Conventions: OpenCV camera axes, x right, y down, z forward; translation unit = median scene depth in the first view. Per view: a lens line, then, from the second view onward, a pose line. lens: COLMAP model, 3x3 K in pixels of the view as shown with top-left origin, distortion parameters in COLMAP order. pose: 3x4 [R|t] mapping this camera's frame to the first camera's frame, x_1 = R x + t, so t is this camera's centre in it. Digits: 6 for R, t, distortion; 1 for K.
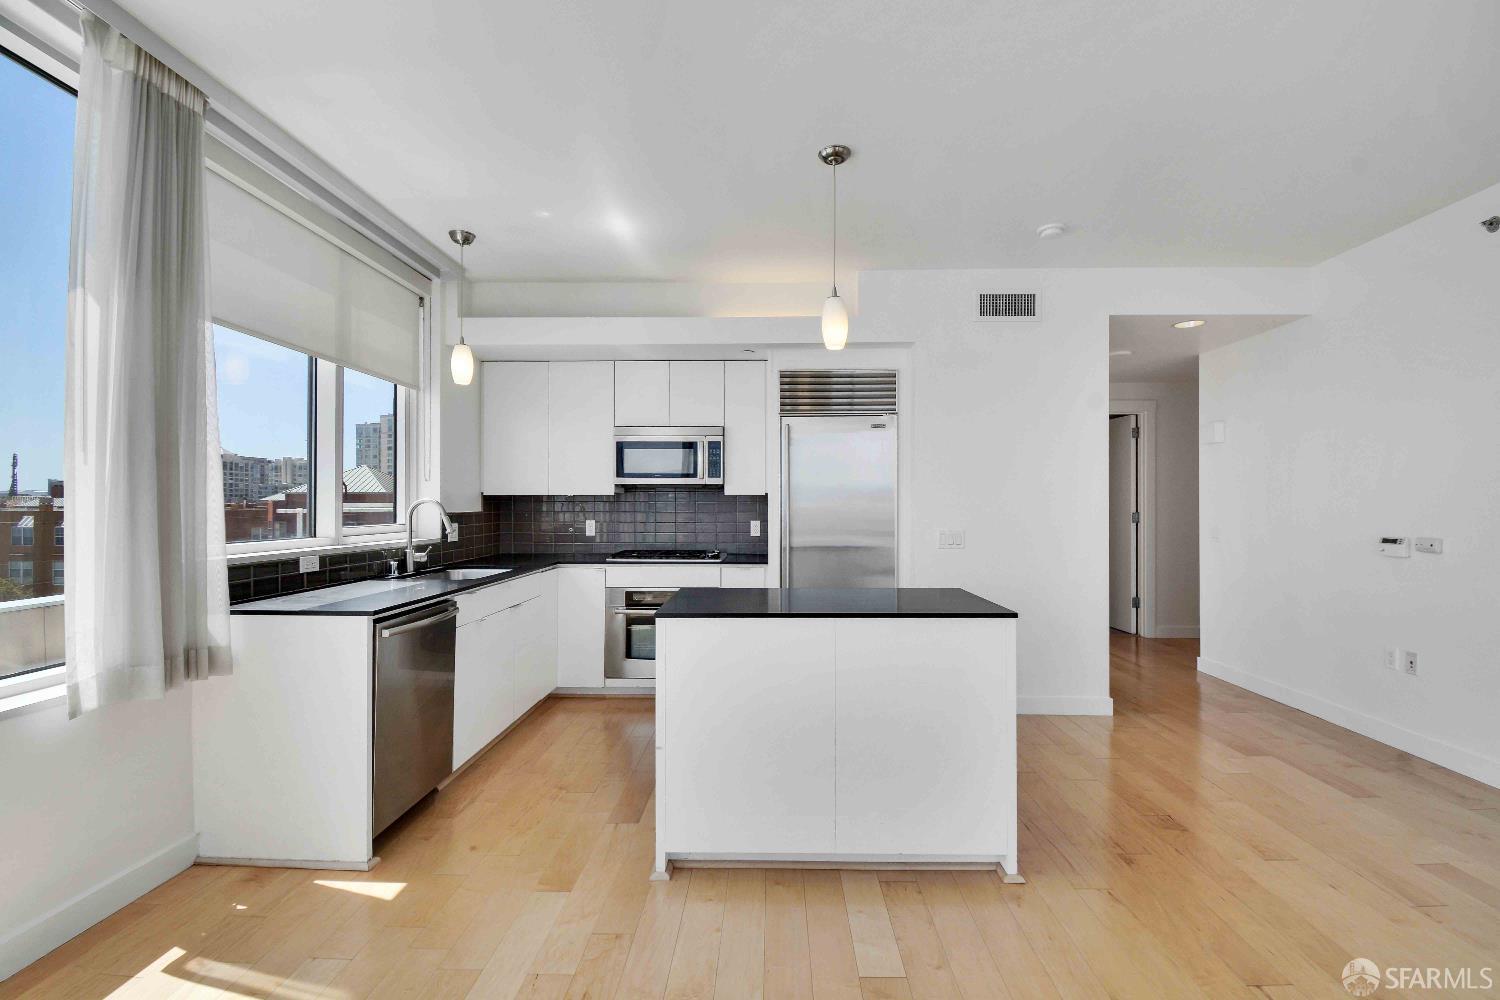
lens RADIAL K [[683.3, 0, 762.7], [0, 683.3, 504.6], [0, 0, 1]] dist [0.009222, -0.012745]
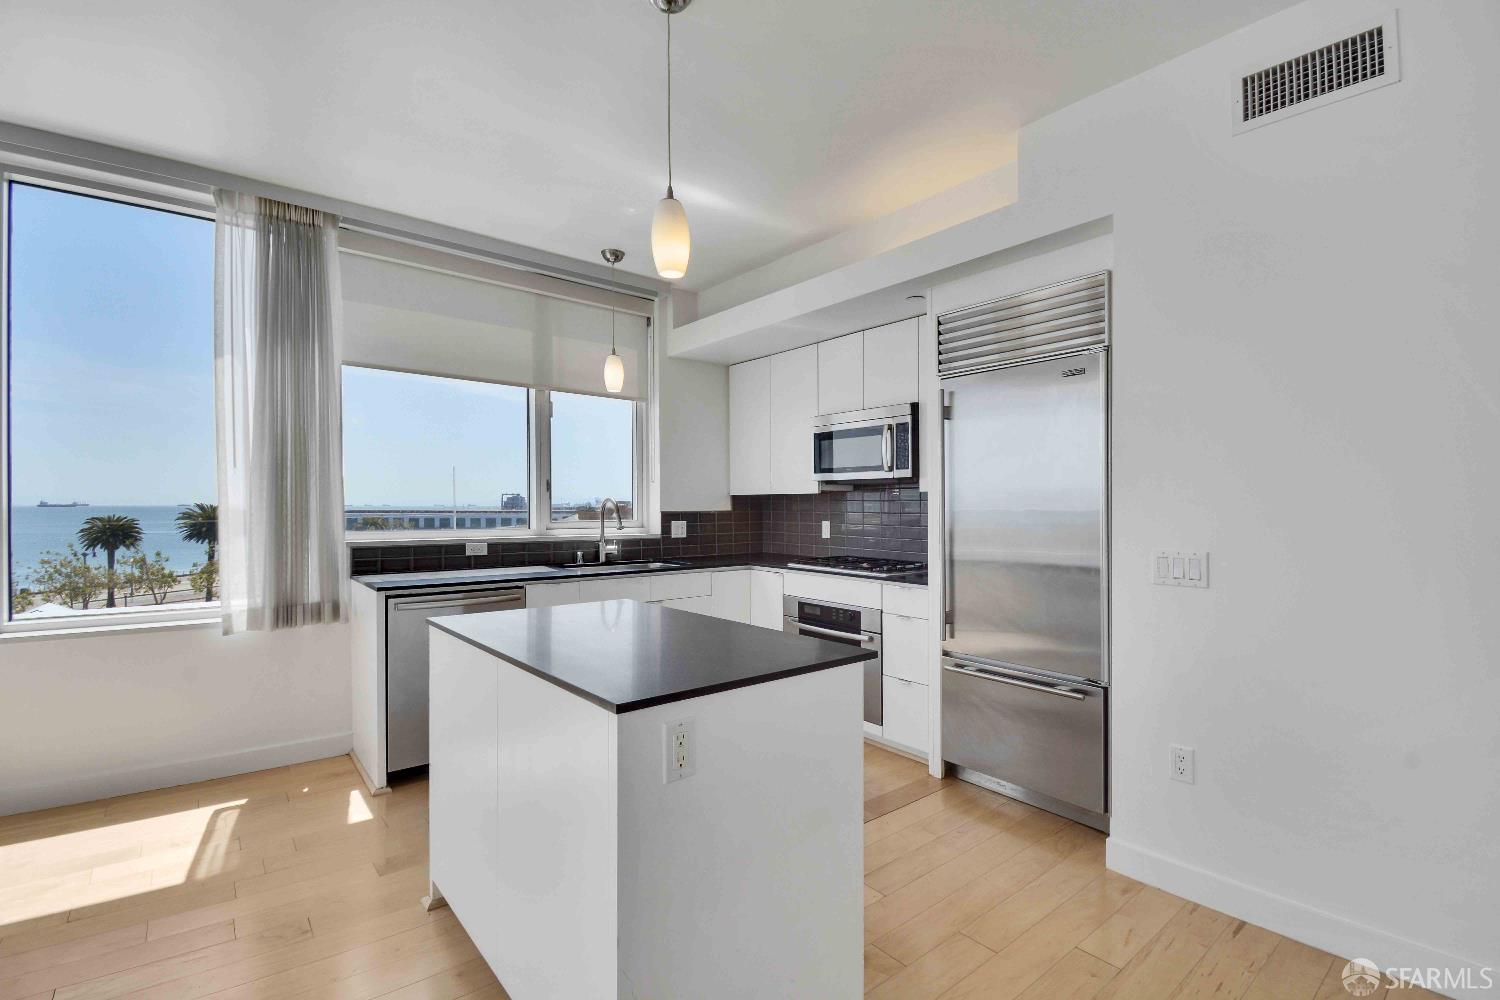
lens RADIAL K [[676.0, 0, 758.6], [0, 676.0, 502.7], [0, 0, 1]] dist [0.024309, -0.029032]
pose [[0.648330, -0.001504, -0.761358, 0.441030], [-0.003776, 0.999979, -0.005191, 0.003498], [0.761350, 0.006240, 0.648310, 0.401792]]
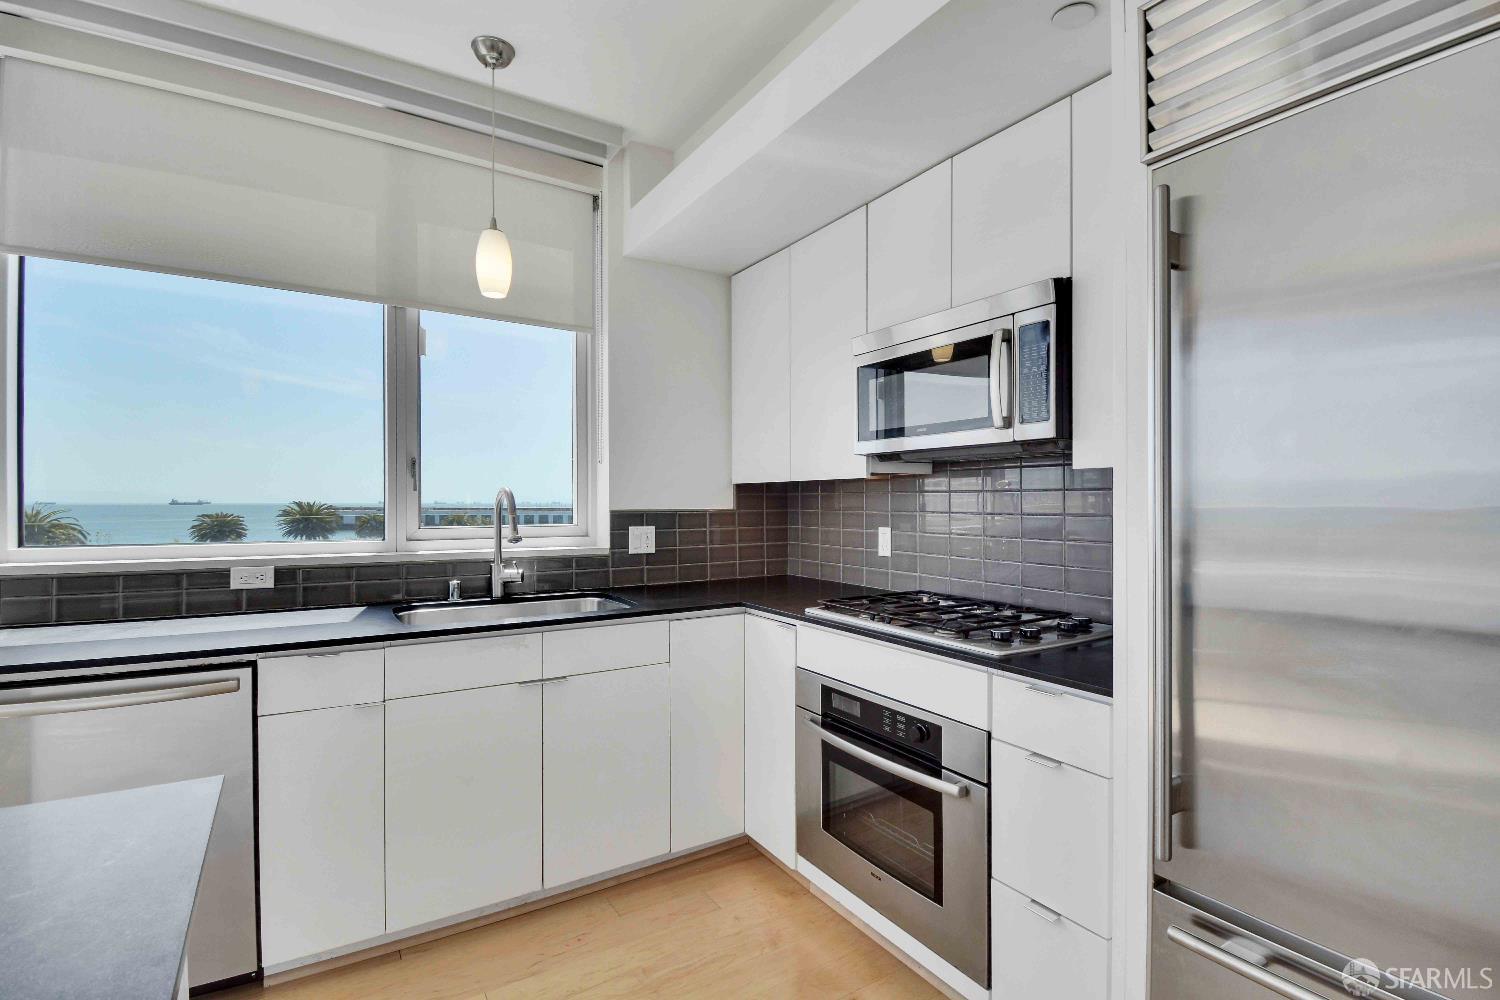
lens RADIAL K [[699.4, 0, 750.0], [0, 699.4, 504.6], [0, 0, 1]] dist [0.024123, -0.014166]
pose [[0.541914, 0.003647, -0.840426, 0.174169], [-0.001777, 0.999993, 0.003193, 0.003994], [0.840432, -0.000237, 0.541916, 0.718150]]
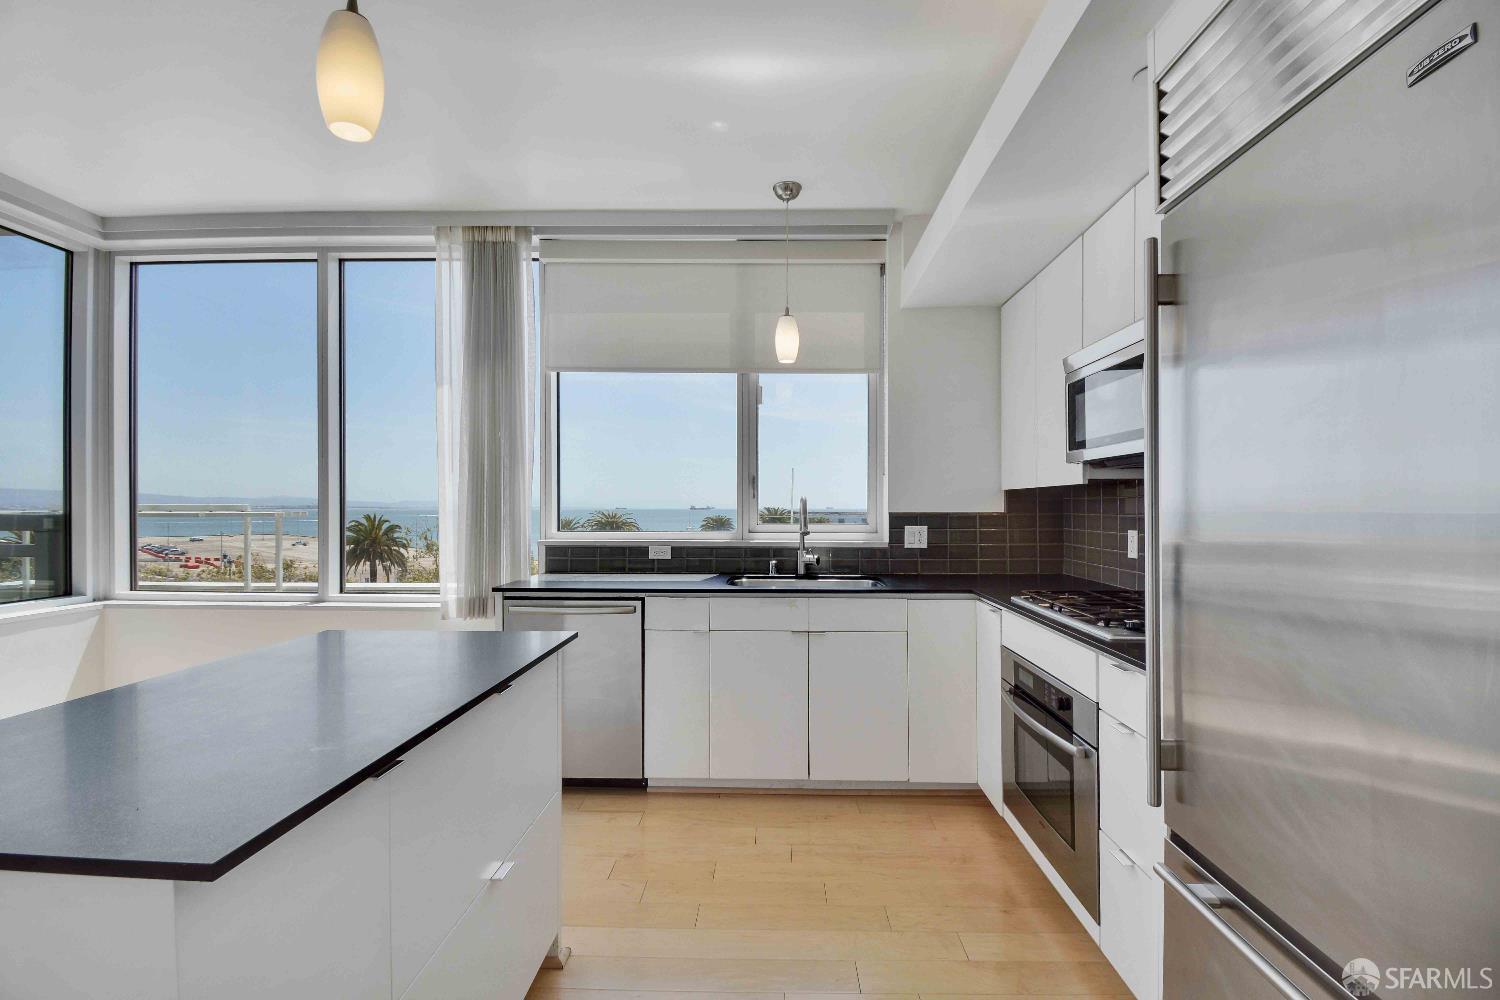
lens RADIAL K [[667.1, 0, 773.8], [0, 667.1, 514.7], [0, 0, 1]] dist [0.020999, -0.000032]
pose [[-0.000145, 0.010834, -0.999941, 0.342045], [-0.002453, 0.999938, 0.010834, 0.005758], [0.999997, 0.002454, -0.000118, 0.828229]]
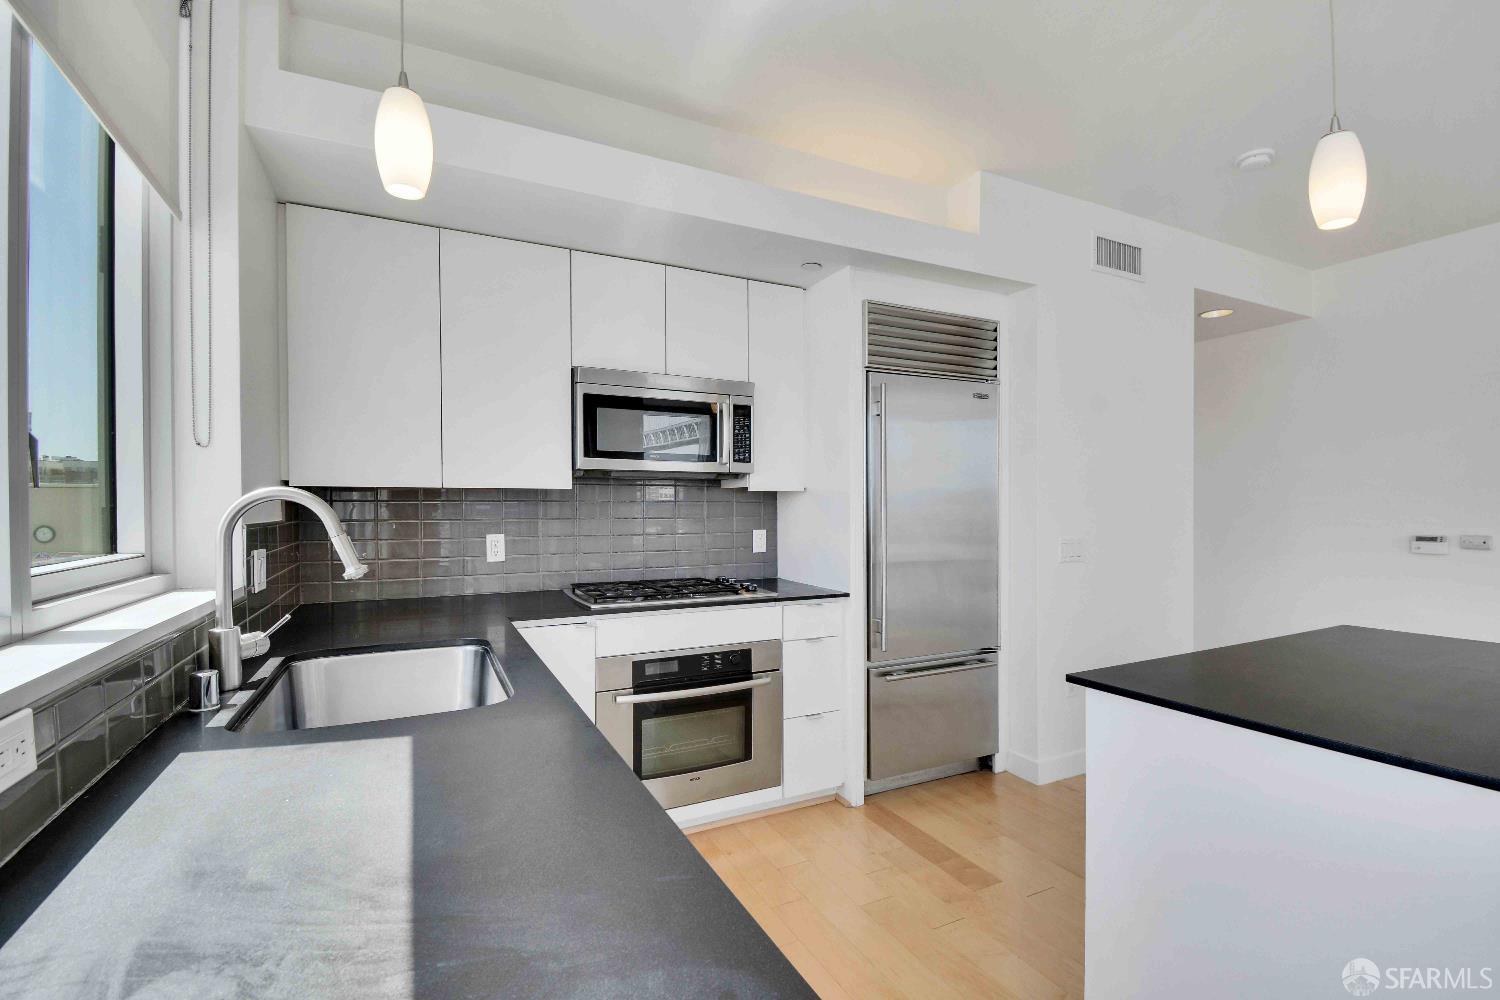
lens RADIAL K [[676.0, 0, 758.6], [0, 676.0, 502.7], [0, 0, 1]] dist [0.024309, -0.029032]
pose [[0.885260, 0.001303, 0.465095, -0.373822], [0.003482, 0.999949, -0.009429, 0.003676], [-0.465084, 0.009966, 0.885210, 0.476040]]
